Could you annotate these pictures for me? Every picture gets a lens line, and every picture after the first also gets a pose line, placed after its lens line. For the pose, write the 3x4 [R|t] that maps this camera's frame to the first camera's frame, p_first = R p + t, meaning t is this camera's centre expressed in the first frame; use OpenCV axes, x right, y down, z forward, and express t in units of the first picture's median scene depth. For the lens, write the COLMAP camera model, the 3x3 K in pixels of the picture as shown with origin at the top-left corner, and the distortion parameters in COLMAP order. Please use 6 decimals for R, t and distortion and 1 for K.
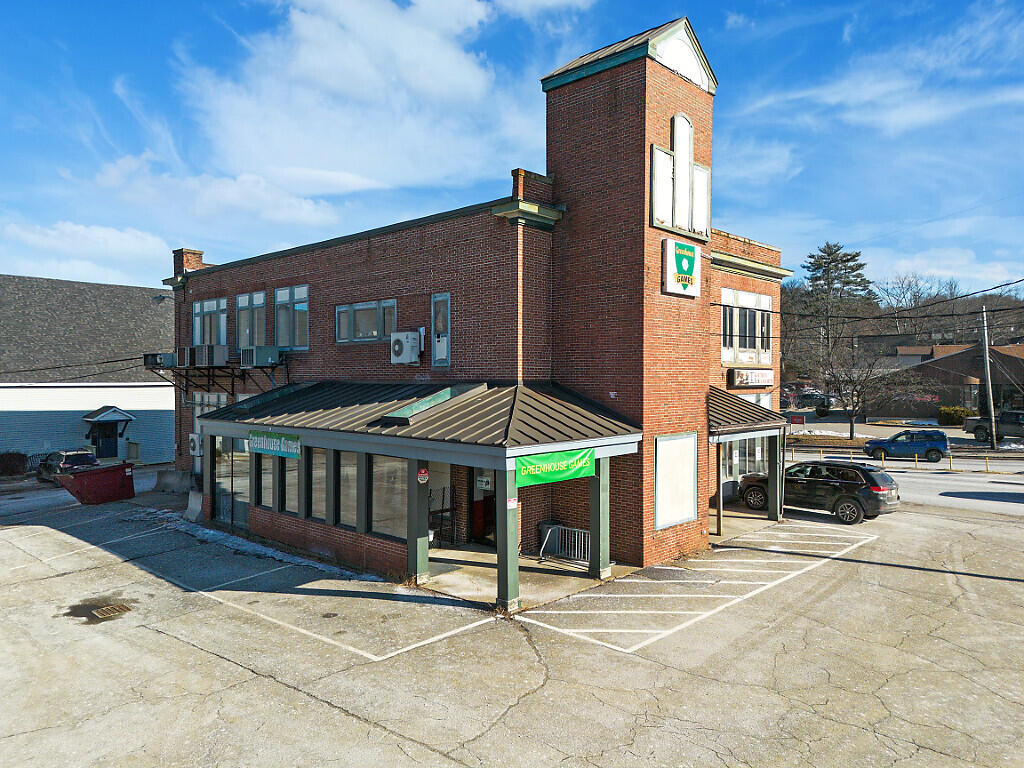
lens RADIAL K [[714.4, 0, 512.0], [0, 714.4, 384.0], [0, 0, 1]] dist [0.086206, -0.078415]
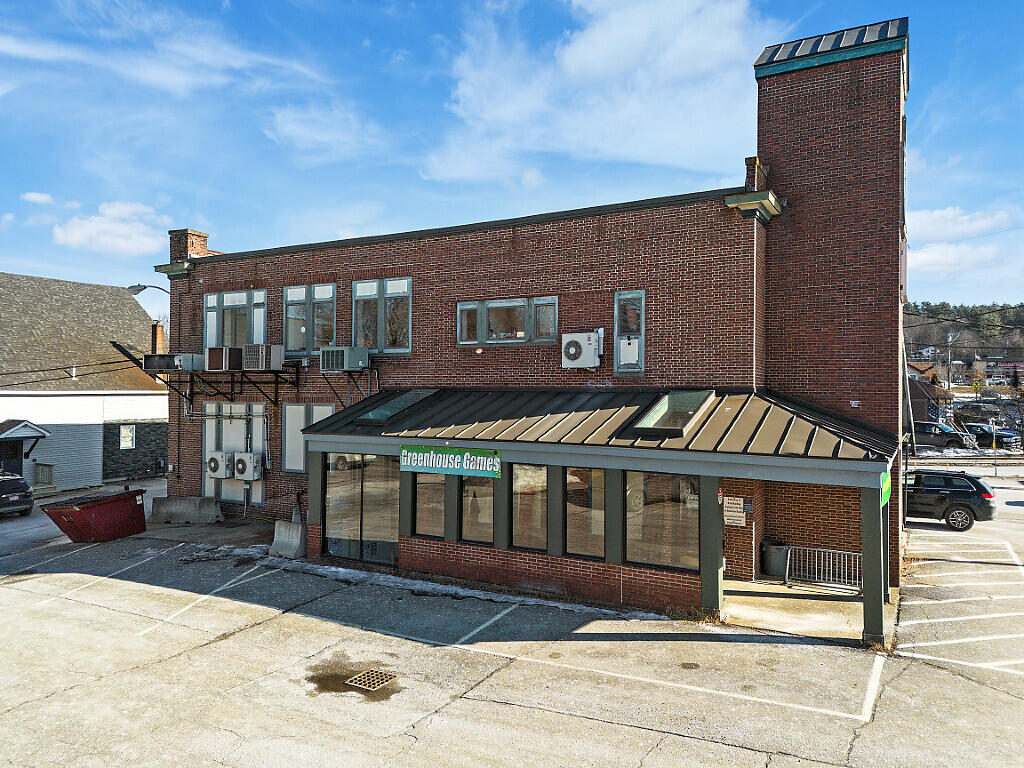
lens RADIAL K [[714.4, 0, 512.0], [0, 714.4, 384.0], [0, 0, 1]] dist [0.086206, -0.078415]
pose [[0.969743, 0.009200, 0.243954, -0.494753], [-0.004441, 0.999789, -0.020051, 0.010005], [-0.244087, 0.018361, 0.969580, 0.177086]]
